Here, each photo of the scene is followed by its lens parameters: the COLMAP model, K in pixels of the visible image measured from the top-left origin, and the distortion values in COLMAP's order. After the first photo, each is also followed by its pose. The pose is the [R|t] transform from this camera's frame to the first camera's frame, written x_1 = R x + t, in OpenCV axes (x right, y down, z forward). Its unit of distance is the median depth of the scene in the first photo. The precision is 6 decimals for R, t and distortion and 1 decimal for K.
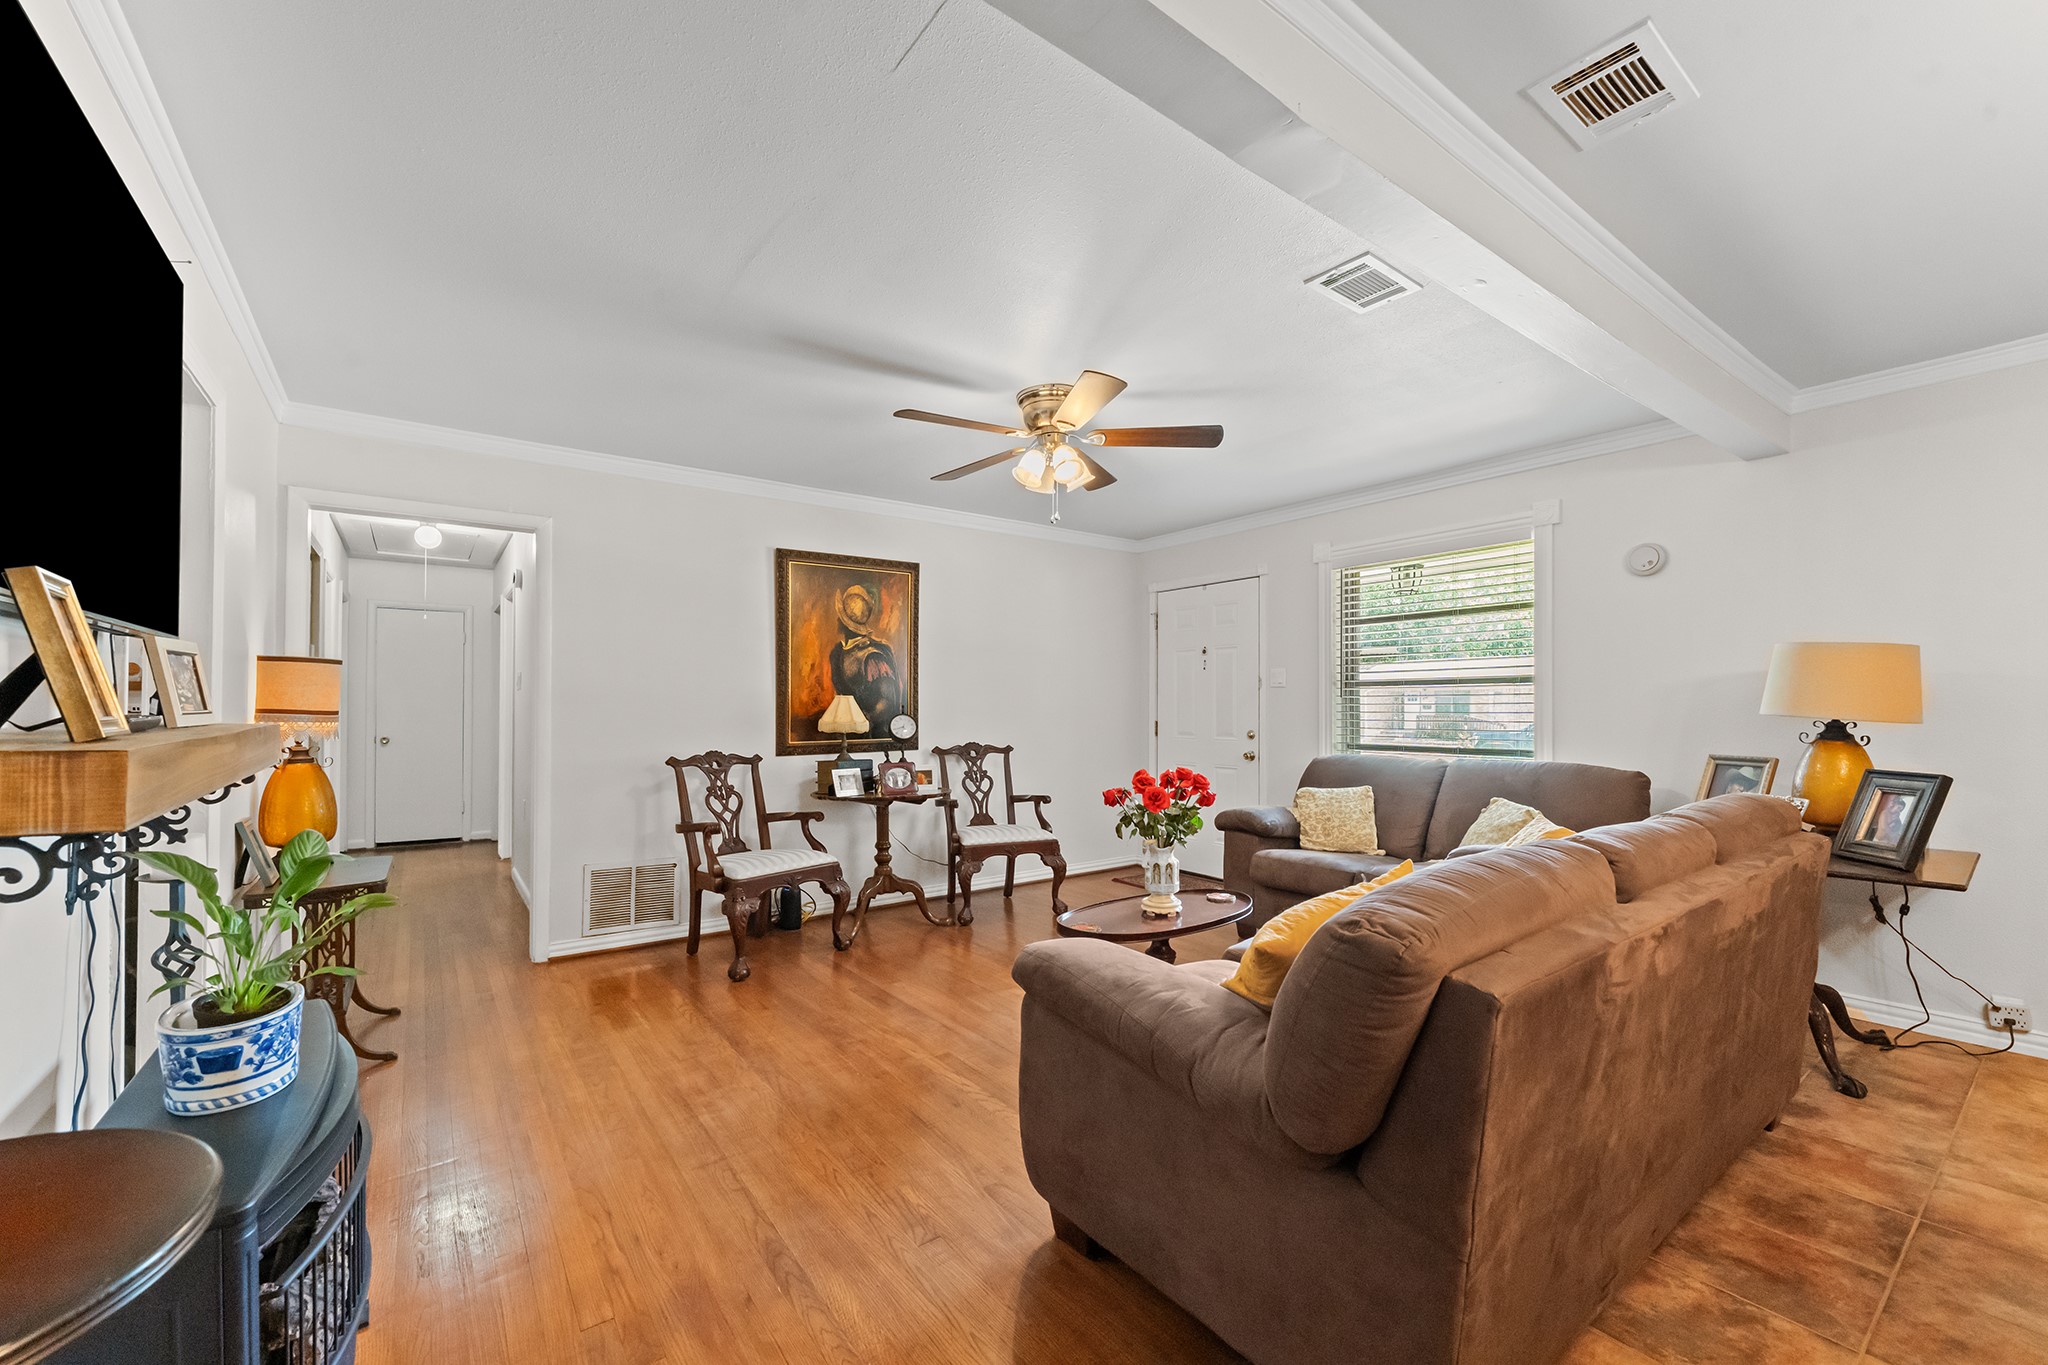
lens RADIAL K [[817.9, 0, 1022.7], [0, 817.9, 707.3], [0, 0, 1]] dist [-0.000738, -0.000077]
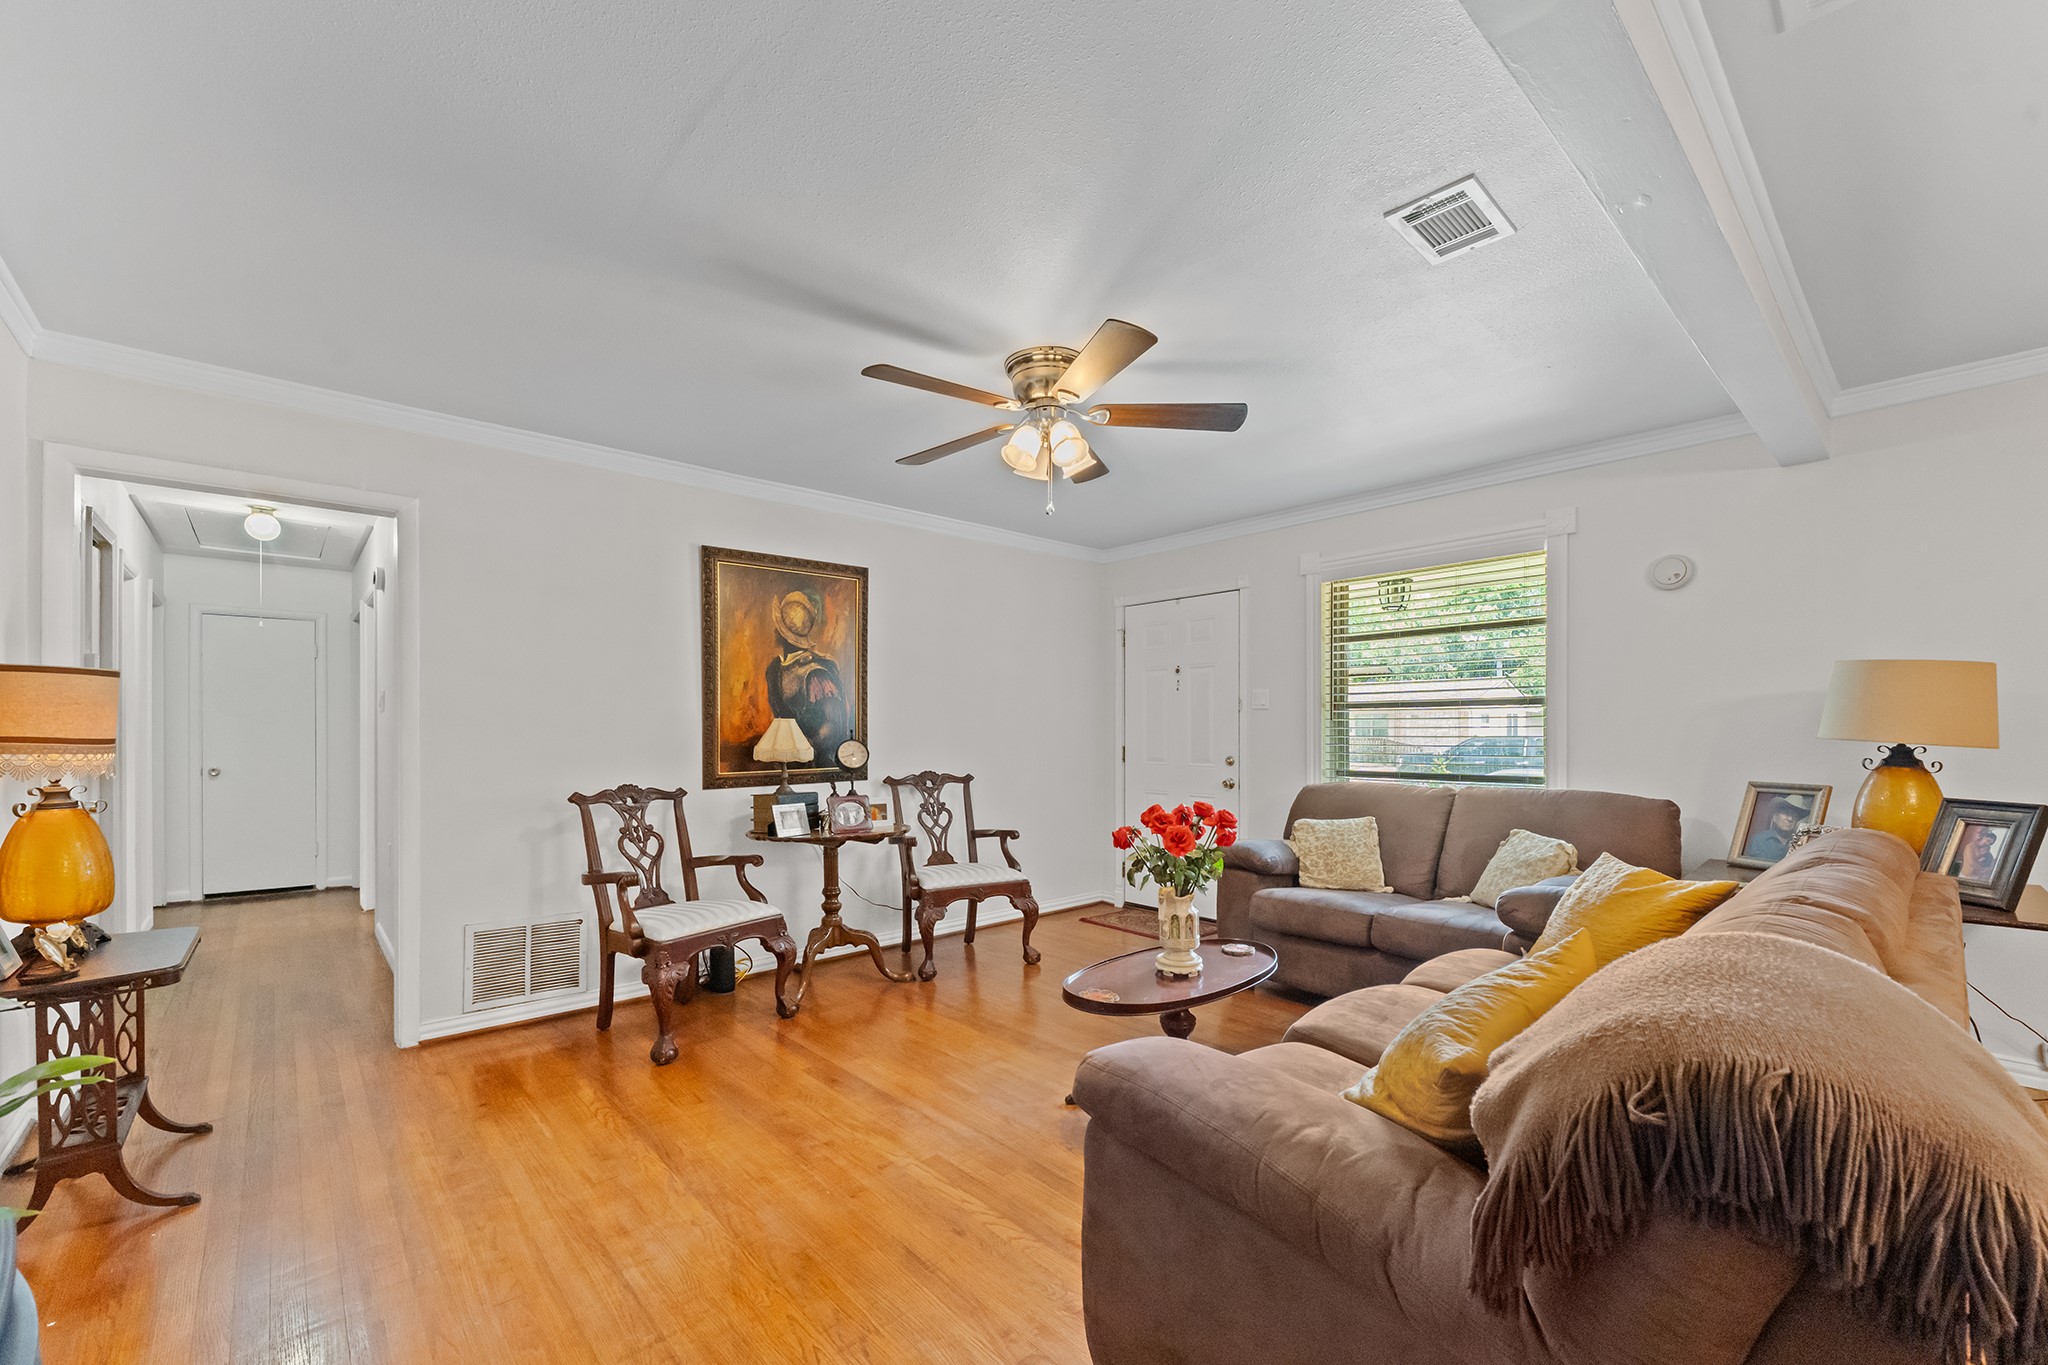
lens RADIAL K [[830.3, 0, 1027.0], [0, 830.3, 739.8], [0, 0, 1]] dist [-0.001020, -0.000128]
pose [[0.995043, -0.002771, 0.099406, -0.061567], [0.001680, 0.999937, 0.011063, -0.001349], [-0.099431, -0.010841, 0.994985, 0.126031]]
